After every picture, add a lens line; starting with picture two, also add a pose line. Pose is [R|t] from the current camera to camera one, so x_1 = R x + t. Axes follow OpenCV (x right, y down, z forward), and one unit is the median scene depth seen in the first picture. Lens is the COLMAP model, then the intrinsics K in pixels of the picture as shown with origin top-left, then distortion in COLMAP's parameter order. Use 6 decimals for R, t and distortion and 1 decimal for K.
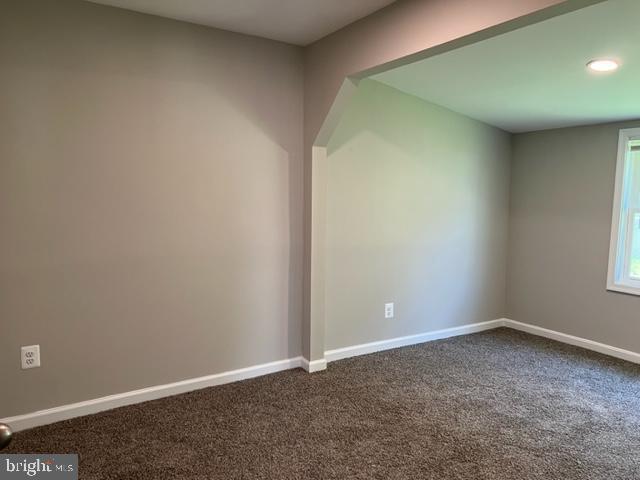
lens RADIAL K [[480.7, 0, 314.8], [0, 480.7, 240.9], [0, 0, 1]] dist [0.068813, -0.070668]
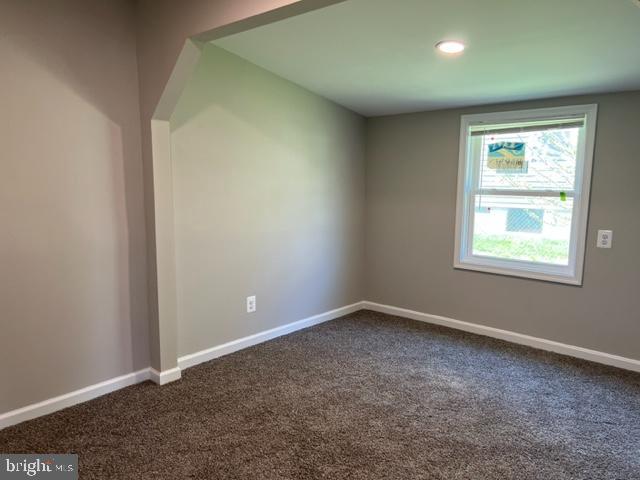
lens RADIAL K [[480.7, 0, 319.1], [0, 480.7, 239.0], [0, 0, 1]] dist [0.068813, -0.070668]
pose [[0.956274, -0.041169, 0.289561, 0.019863], [0.035099, 0.999042, 0.026129, -0.000066], [-0.290360, -0.014824, 0.956803, 0.095783]]
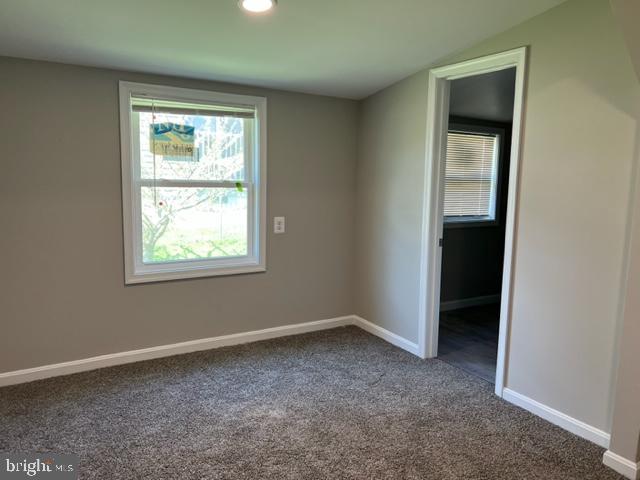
lens RADIAL K [[480.7, 0, 322.4], [0, 480.7, 235.1], [0, 0, 1]] dist [0.068813, -0.070668]
pose [[0.007218, -0.148406, 0.988900, -0.199058], [0.081238, 0.985744, 0.147340, -0.081342], [-0.996669, 0.079273, 0.019171, 0.757579]]
